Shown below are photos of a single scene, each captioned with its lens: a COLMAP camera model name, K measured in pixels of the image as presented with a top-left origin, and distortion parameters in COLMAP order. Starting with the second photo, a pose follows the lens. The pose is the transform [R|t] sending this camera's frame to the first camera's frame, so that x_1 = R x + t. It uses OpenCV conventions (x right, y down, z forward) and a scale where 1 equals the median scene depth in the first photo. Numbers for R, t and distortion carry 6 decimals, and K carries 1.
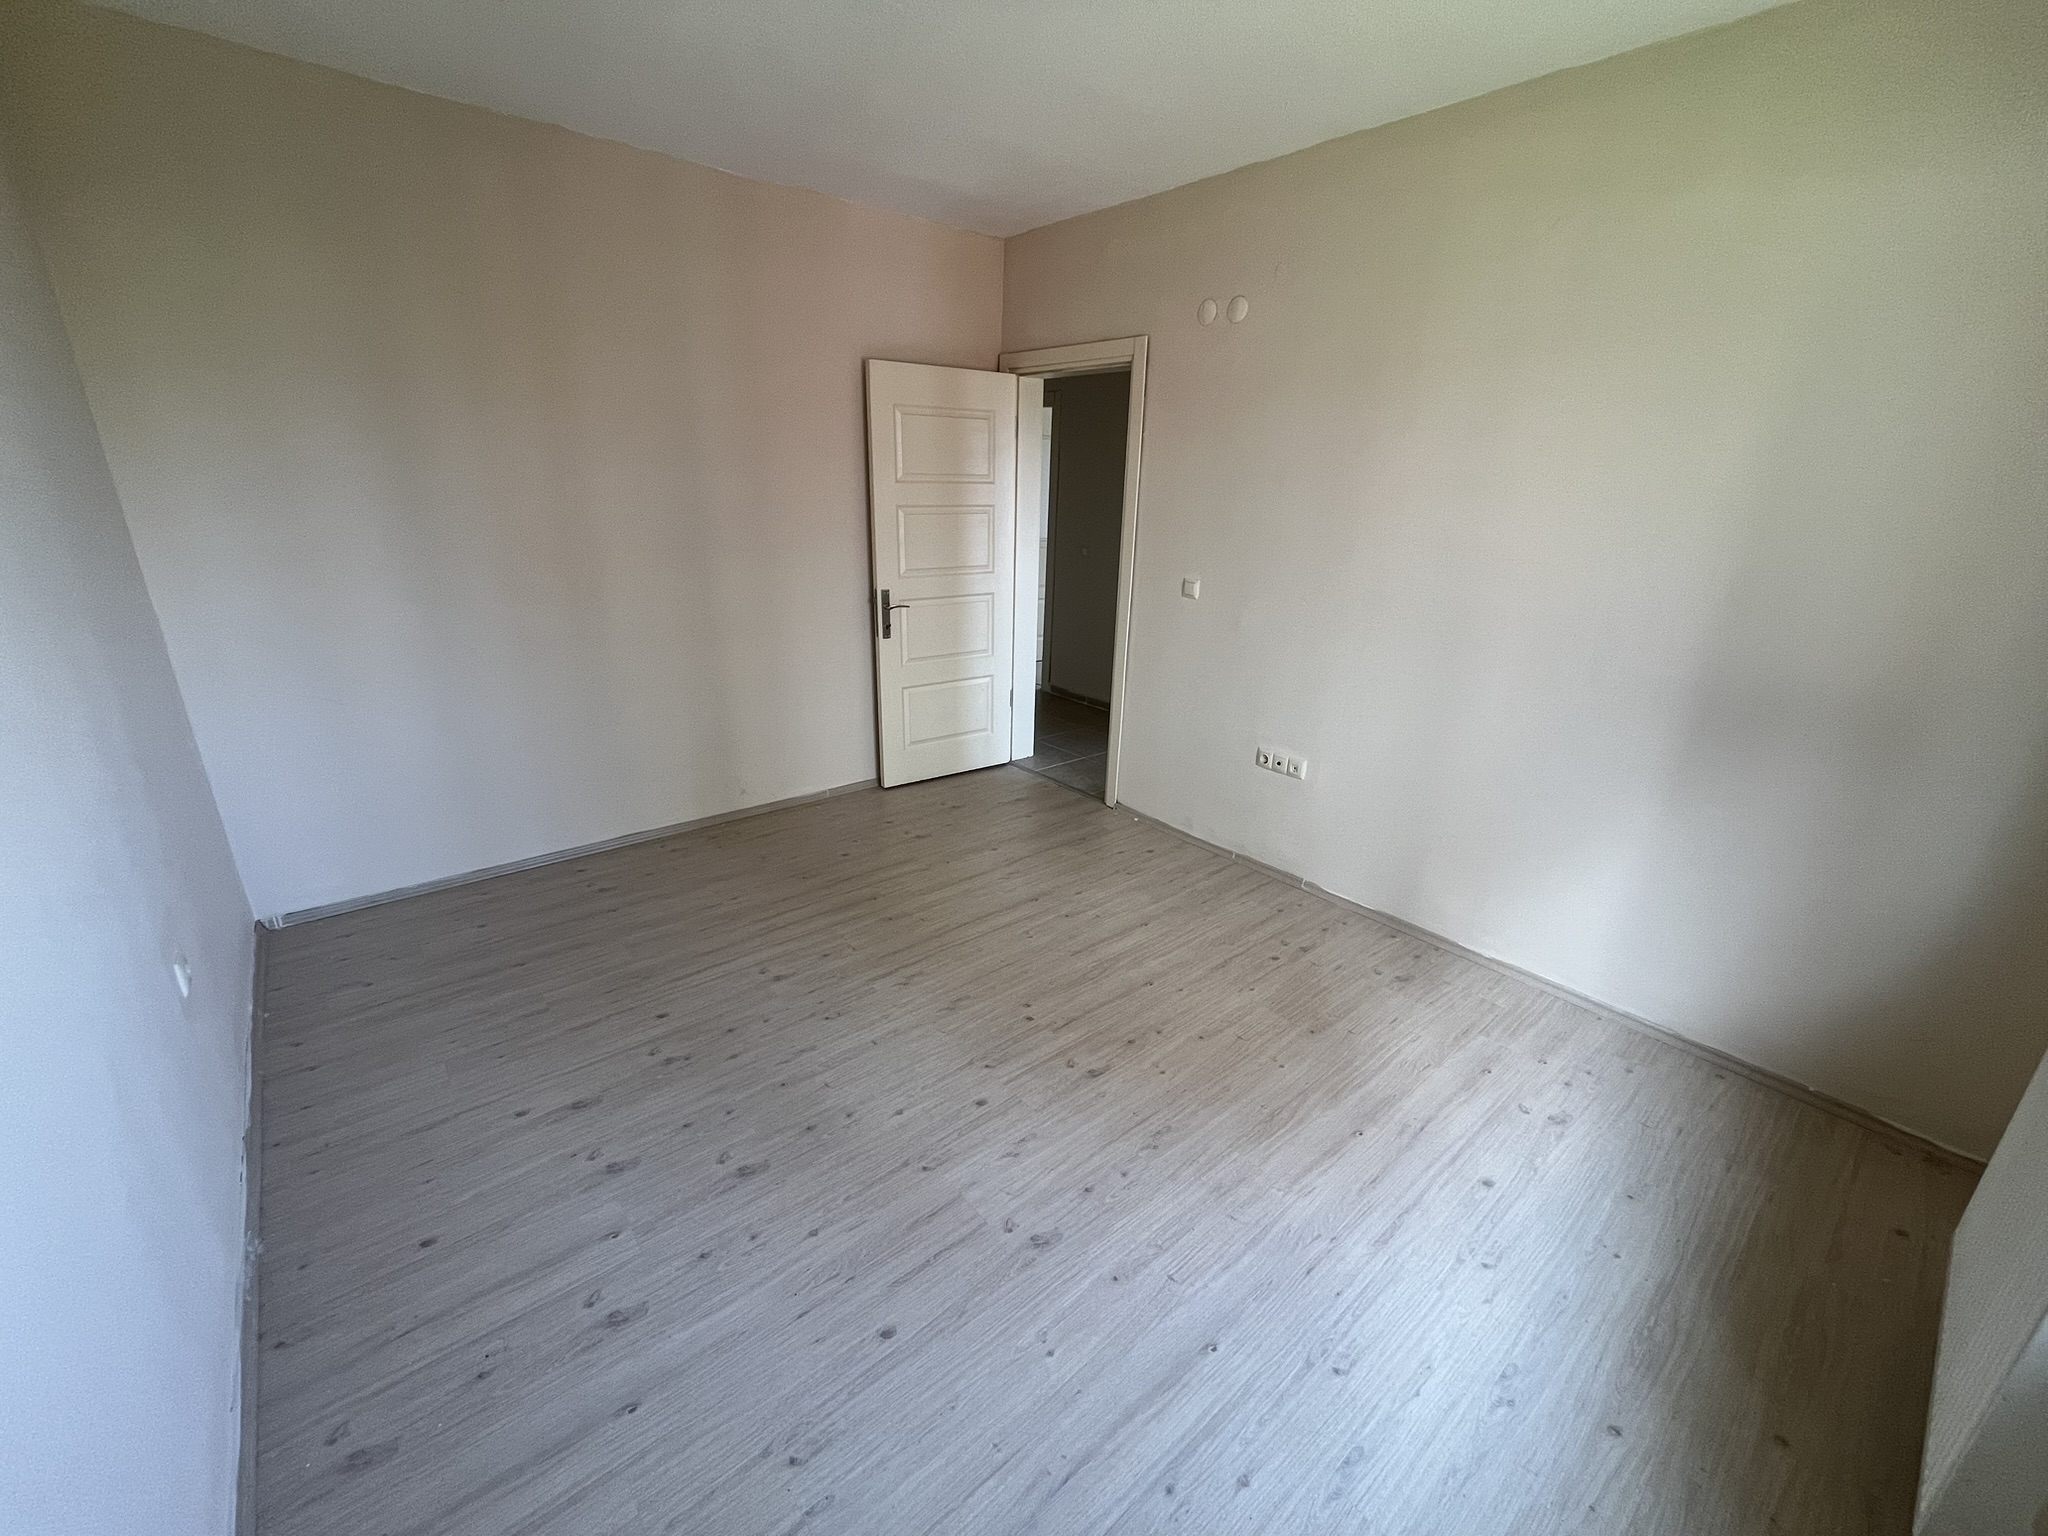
lens RADIAL K [[834.5, 0, 1019.4], [0, 834.5, 769.4], [0, 0, 1]] dist [0.000195, -0.000145]
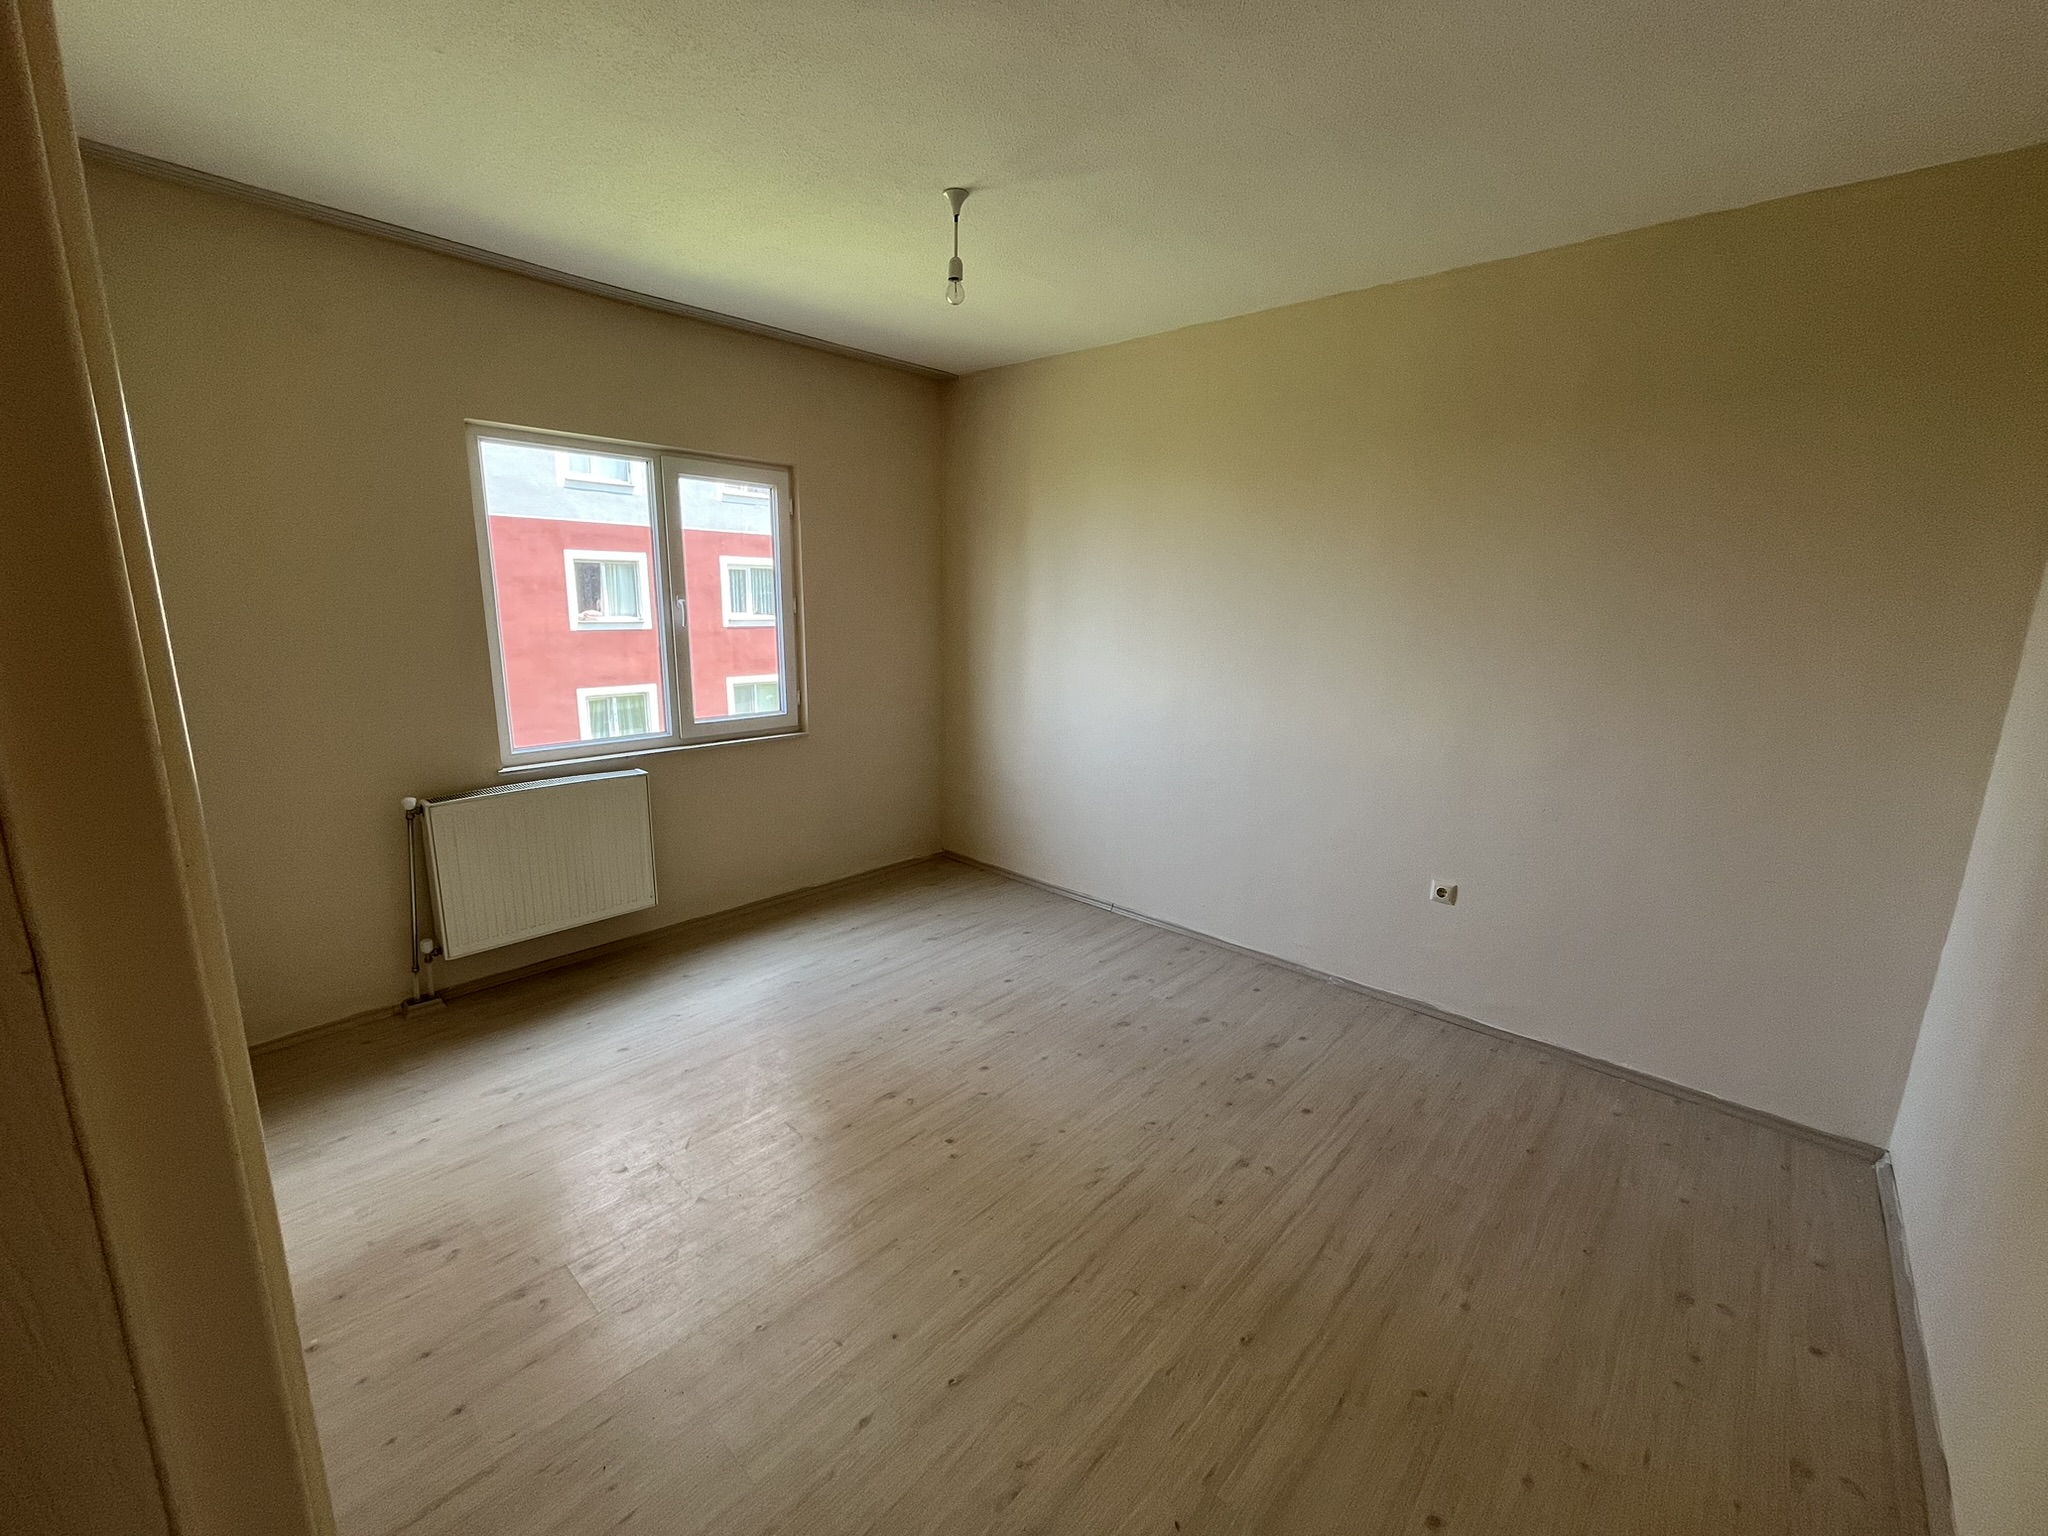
lens RADIAL K [[834.5, 0, 1019.4], [0, 834.5, 769.4], [0, 0, 1]] dist [0.000195, -0.000145]
pose [[-0.990454, -0.018266, -0.136627, 0.077072], [-0.086454, 0.854309, 0.512526, -0.600241], [0.107360, 0.519445, -0.847733, 1.718618]]
